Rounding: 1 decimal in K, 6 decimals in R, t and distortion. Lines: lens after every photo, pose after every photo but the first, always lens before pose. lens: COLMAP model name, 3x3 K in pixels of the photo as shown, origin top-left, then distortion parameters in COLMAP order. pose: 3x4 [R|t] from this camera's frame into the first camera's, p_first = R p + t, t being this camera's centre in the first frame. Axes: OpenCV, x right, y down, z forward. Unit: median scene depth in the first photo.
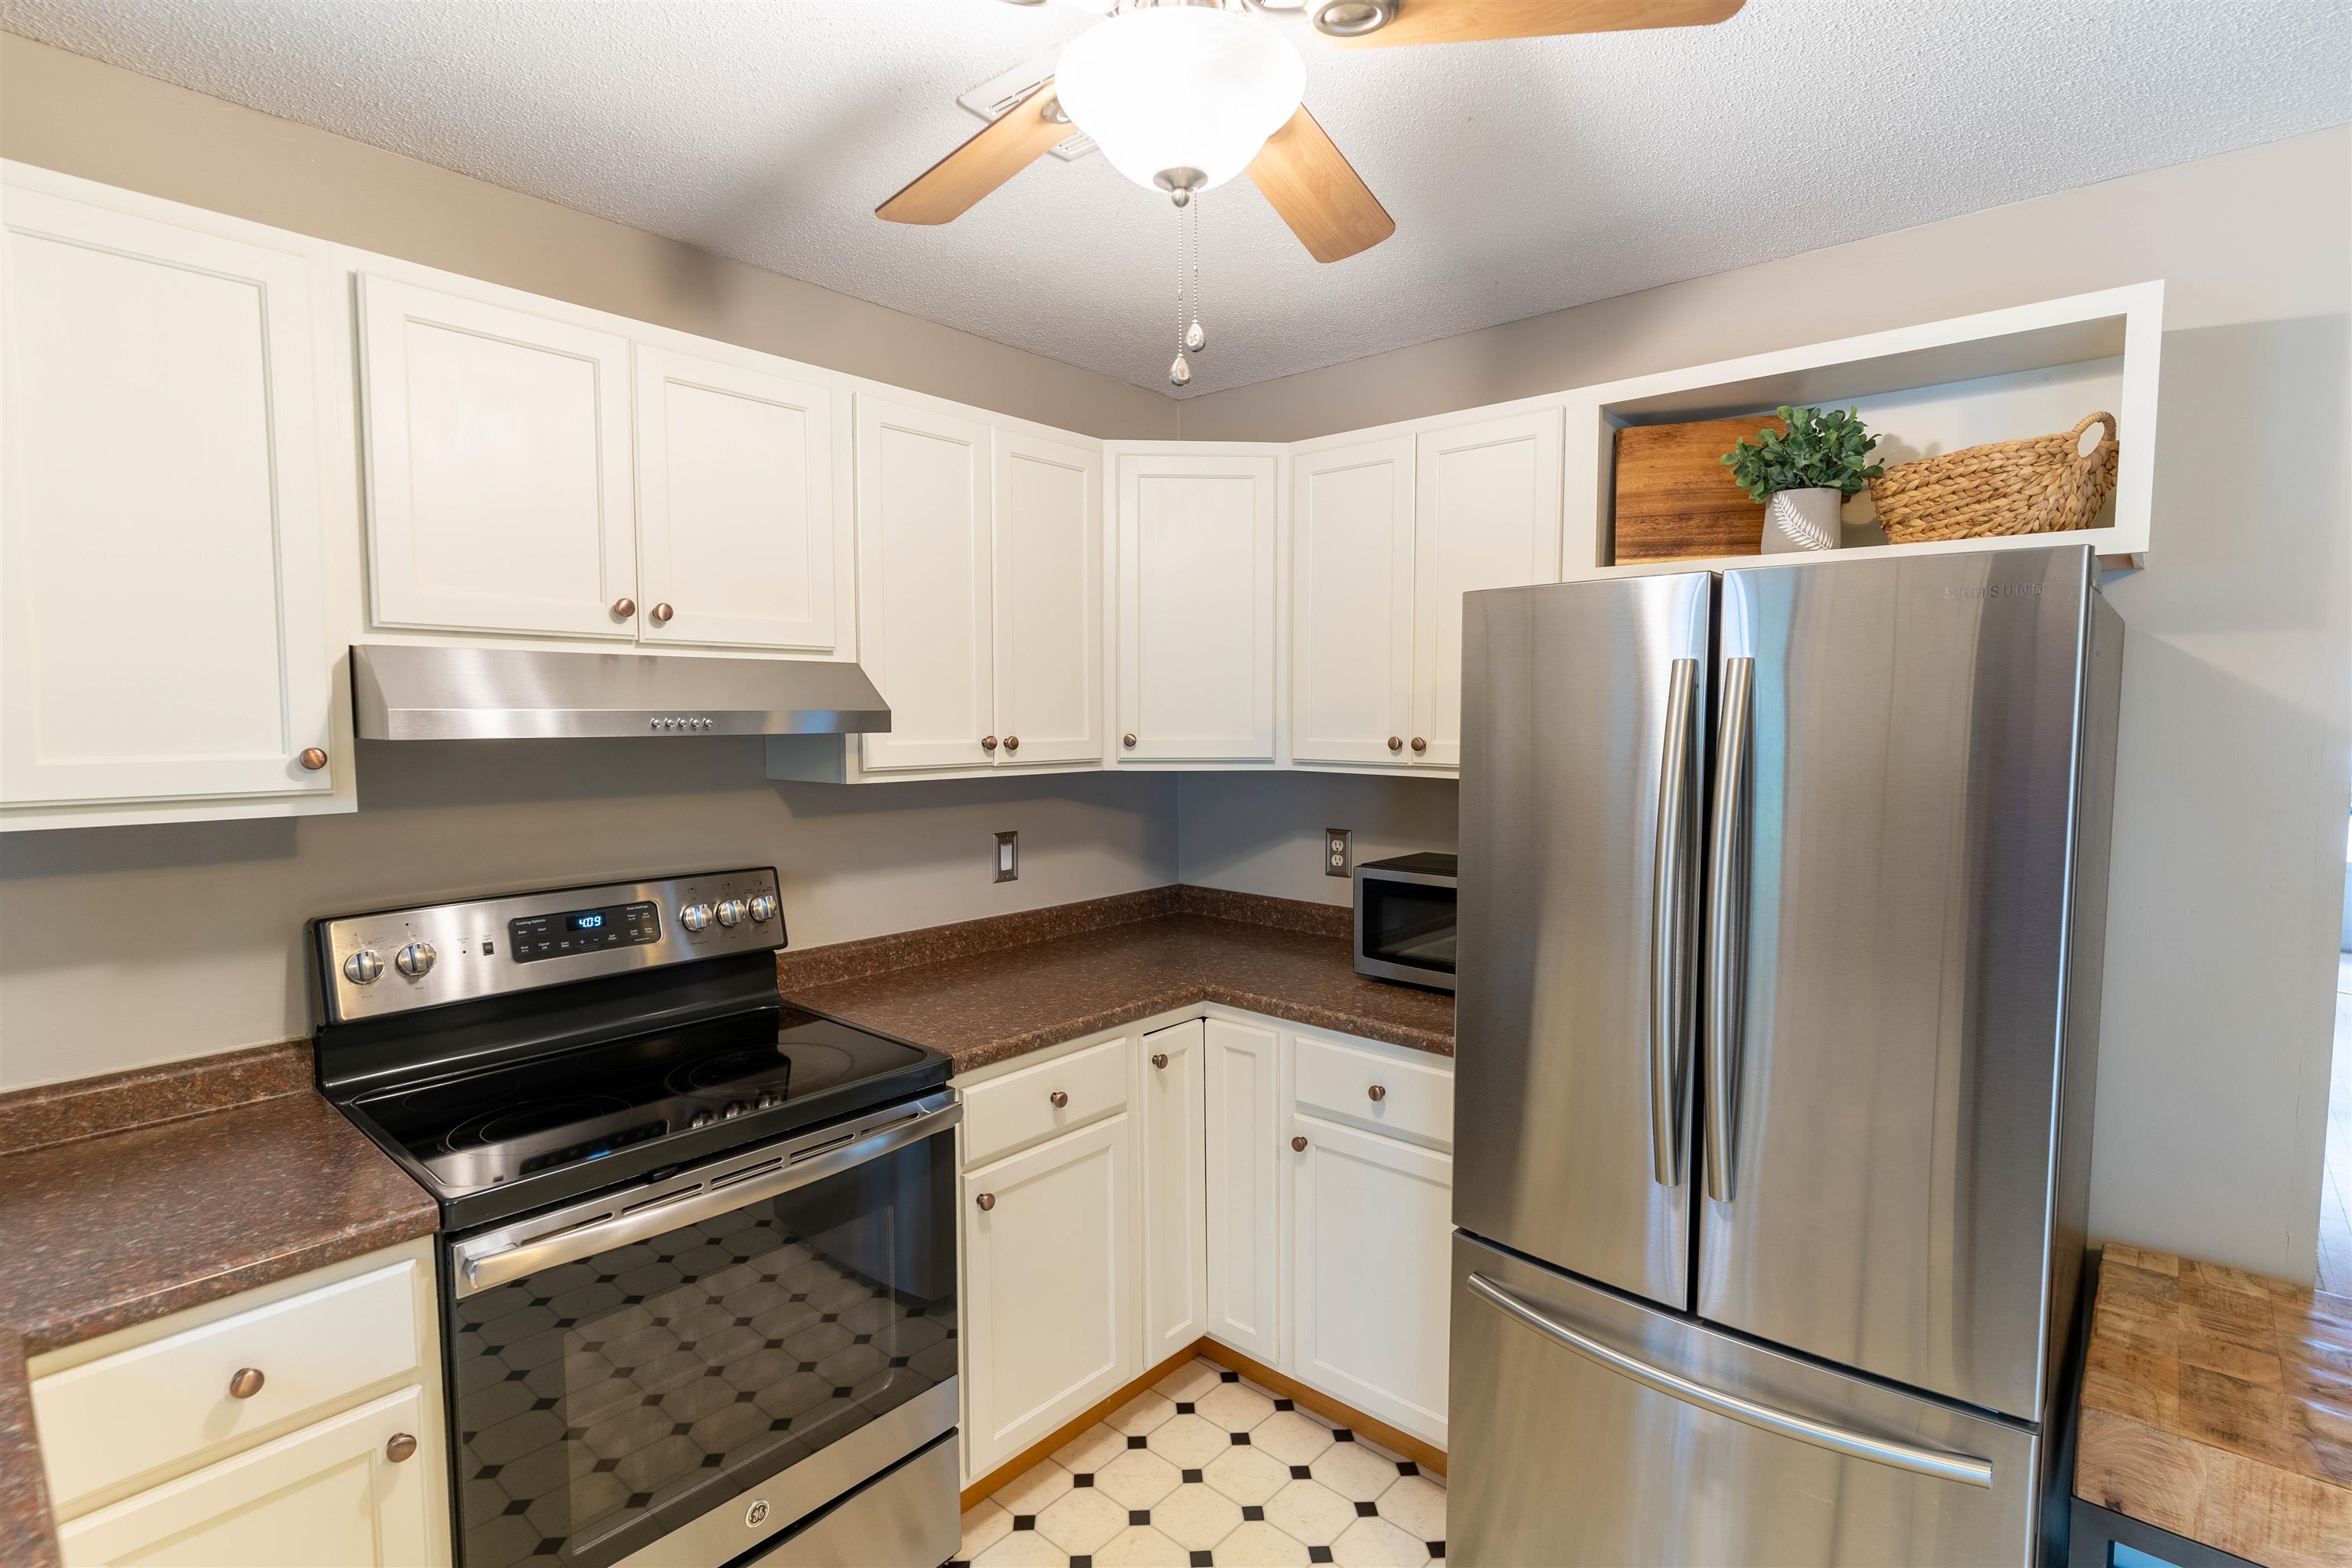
lens RADIAL K [[1118.5, 0, 1174.8], [0, 1118.5, 785.1], [0, 0, 1]] dist [0.001076, -0.000360]
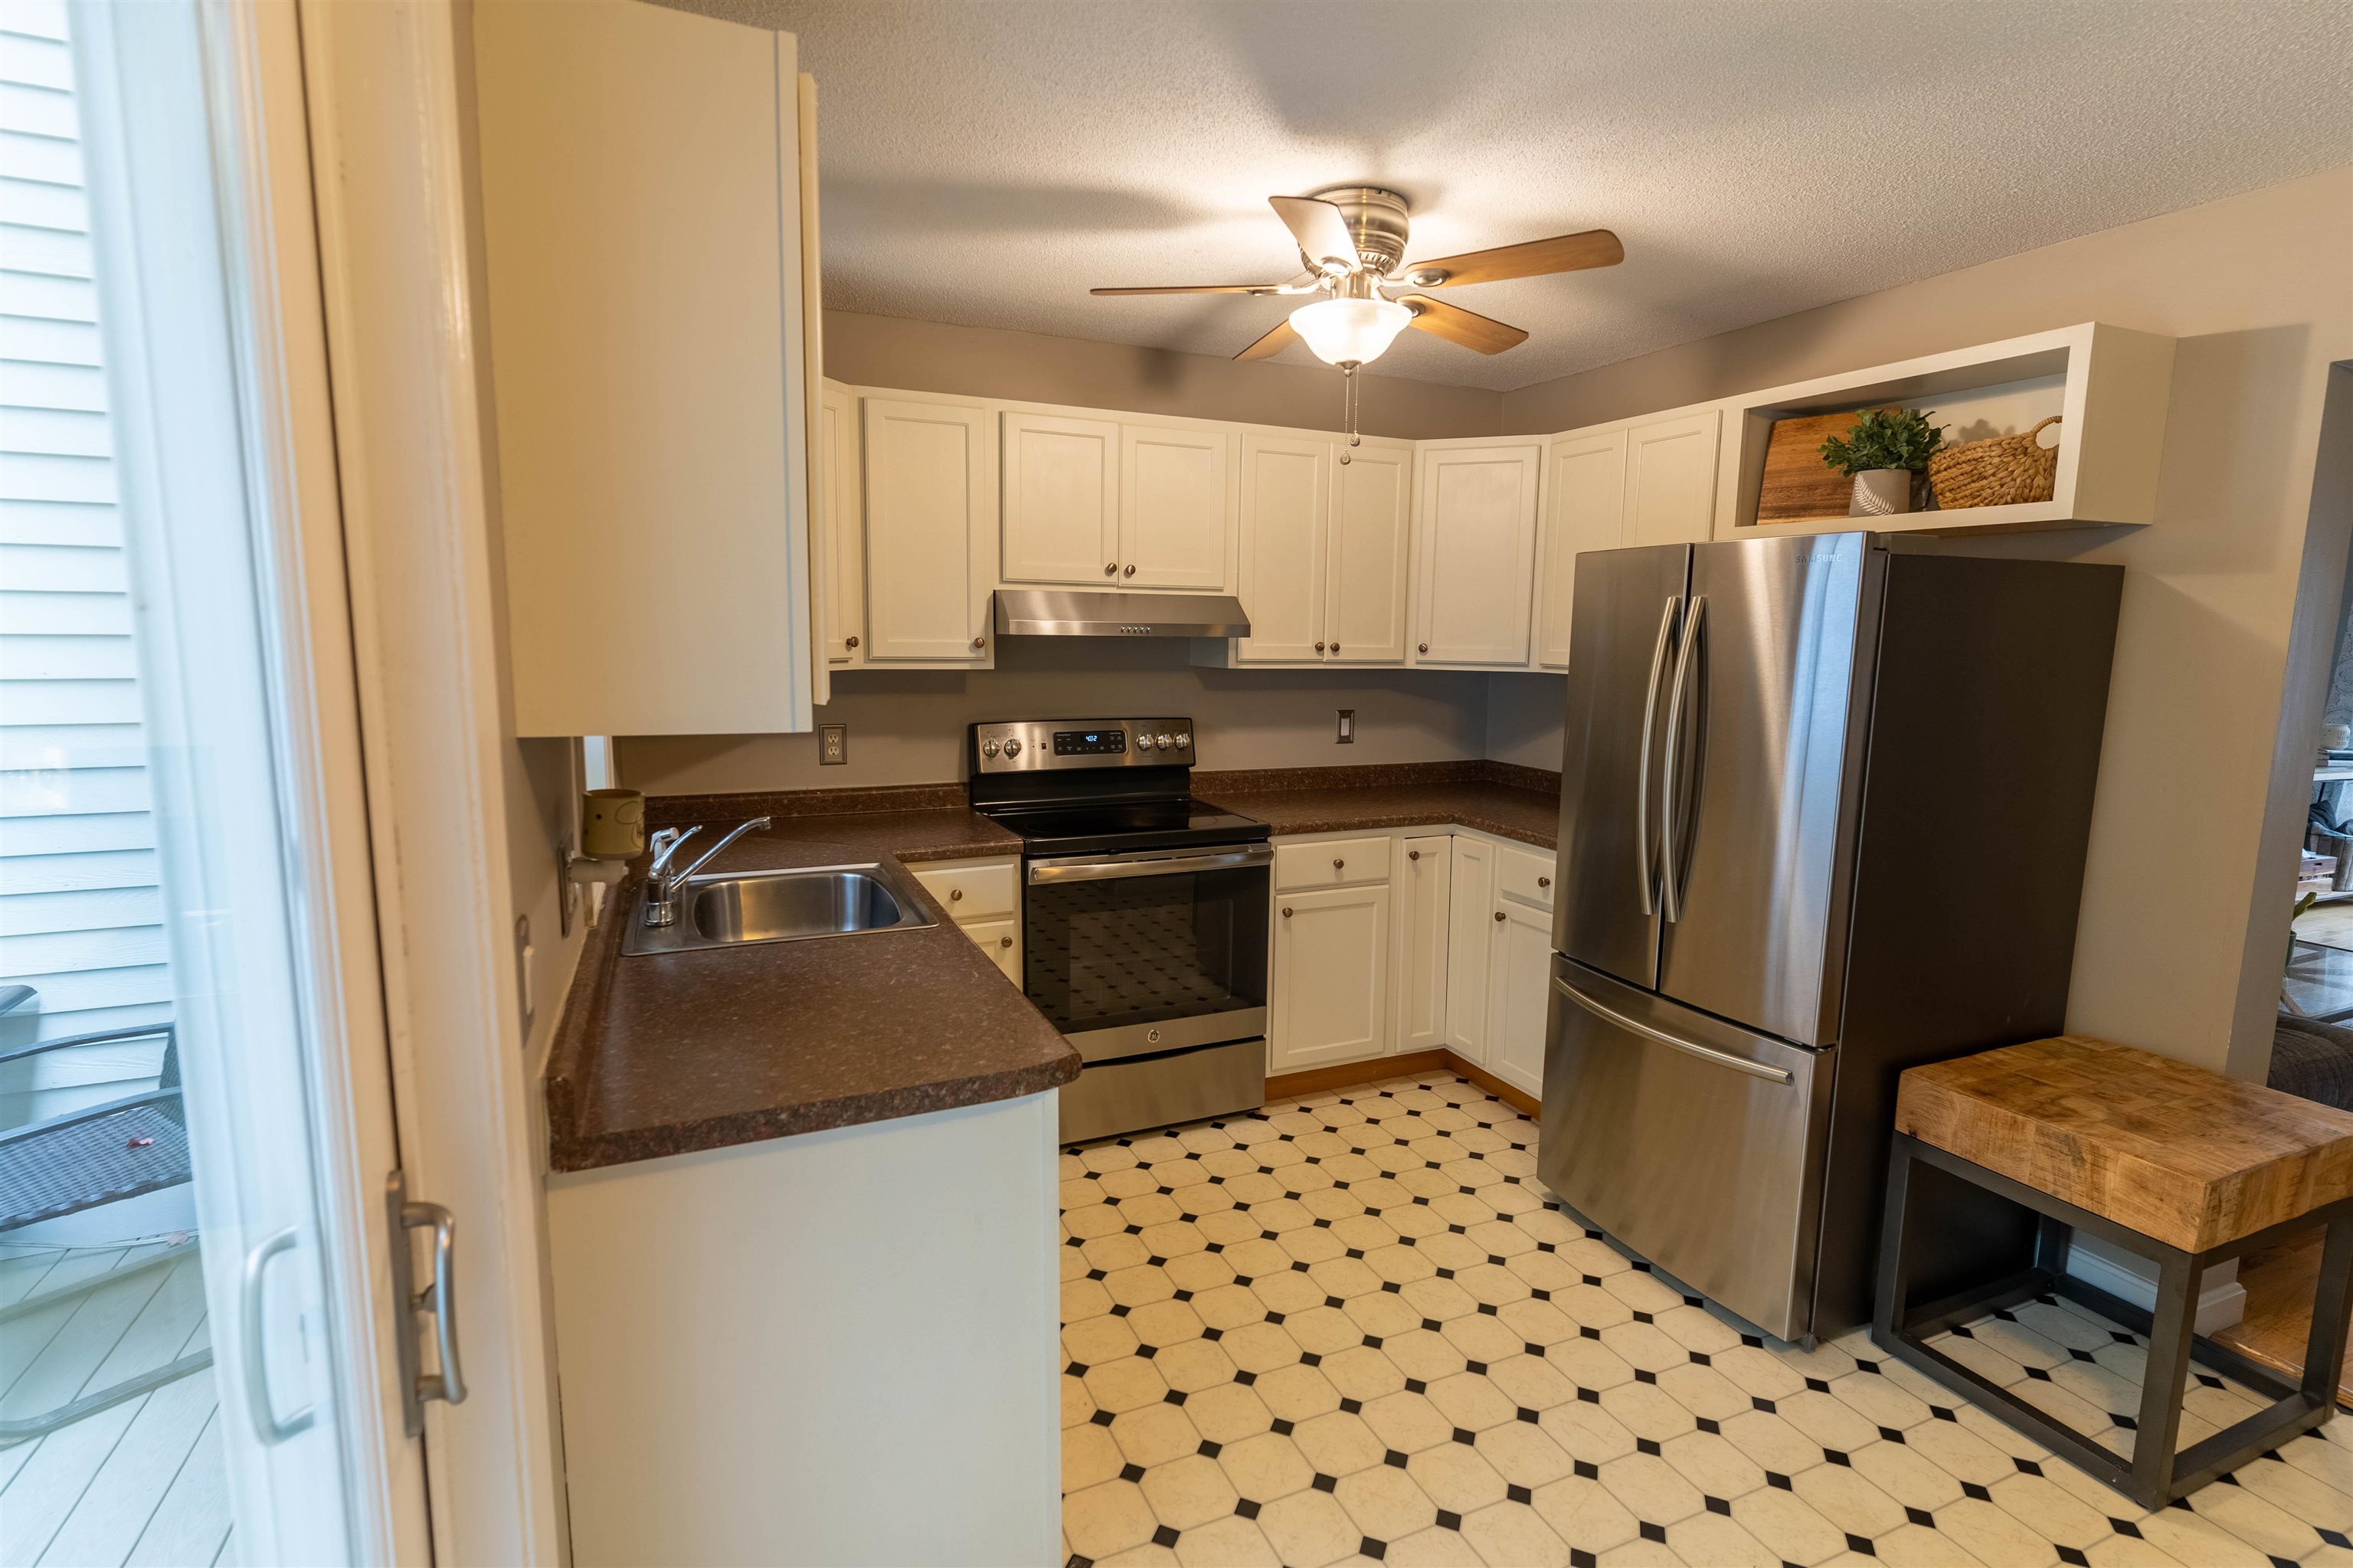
lens RADIAL K [[1119.0, 0, 1173.8], [0, 1119.0, 784.8], [0, 0, 1]] dist [0.001076, -0.000360]
pose [[0.907988, 0.069870, -0.413129, 0.344821], [-0.041672, 0.996168, 0.076889, 0.048045], [0.416919, -0.052598, 0.907421, -0.582449]]
